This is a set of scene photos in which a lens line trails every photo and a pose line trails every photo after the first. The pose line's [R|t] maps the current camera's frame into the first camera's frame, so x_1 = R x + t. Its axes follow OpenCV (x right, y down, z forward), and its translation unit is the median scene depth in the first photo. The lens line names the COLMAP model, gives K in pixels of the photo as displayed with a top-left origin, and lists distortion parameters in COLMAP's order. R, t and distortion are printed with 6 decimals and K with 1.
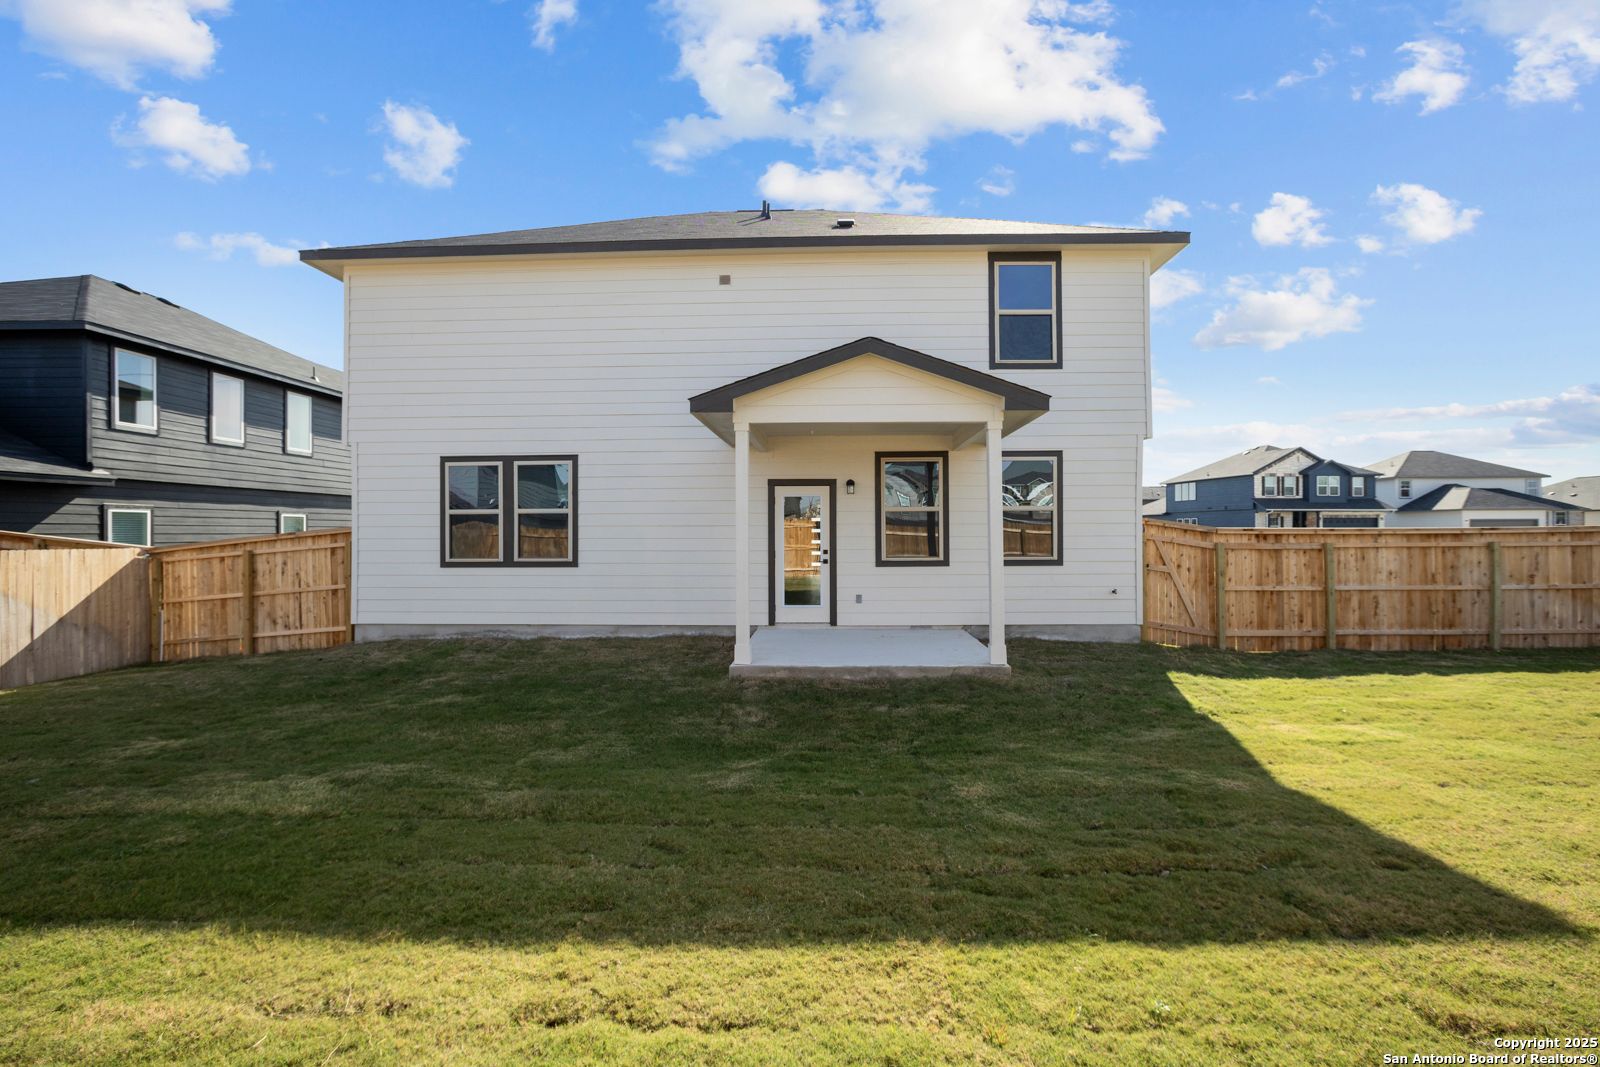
lens RADIAL K [[765.4, 0, 805.4], [0, 765.4, 529.3], [0, 0, 1]] dist [-0.058136, 0.031222]
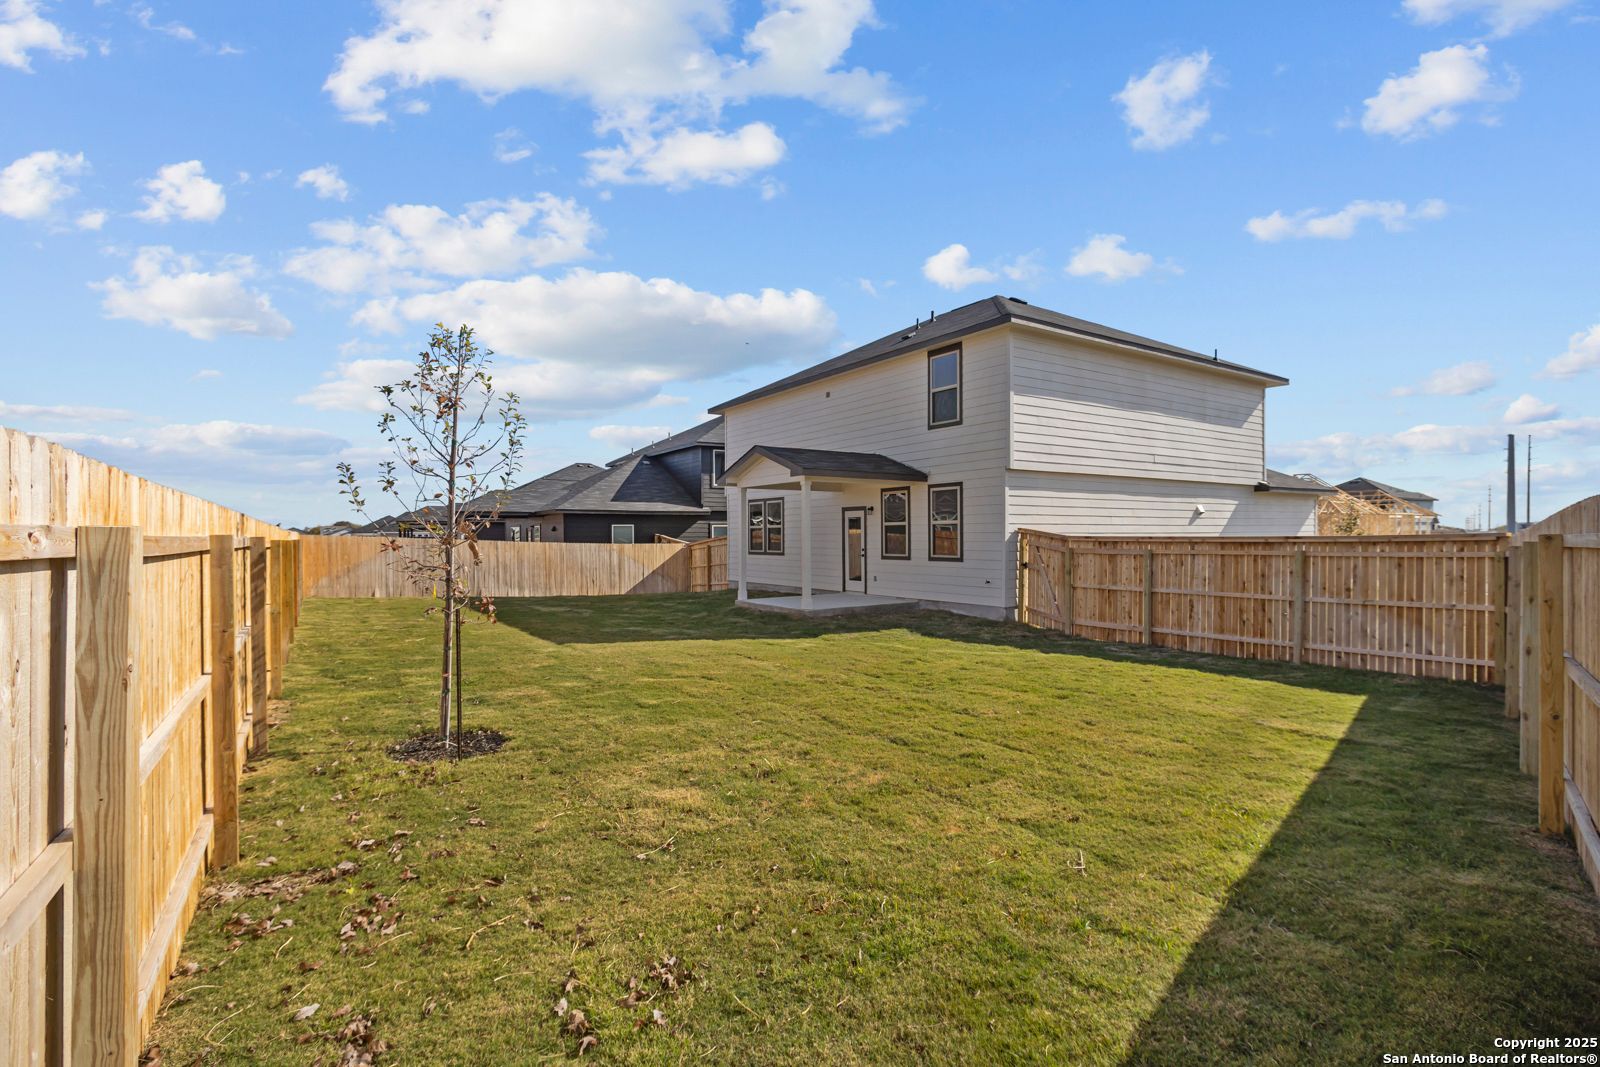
lens RADIAL K [[765.4, 0, 805.4], [0, 765.4, 529.3], [0, 0, 1]] dist [-0.058136, 0.031222]
pose [[0.578987, -0.004545, -0.815324, 1.321148], [0.001409, 0.999989, -0.004574, -0.007368], [0.815336, 0.001499, 0.578987, -0.070335]]
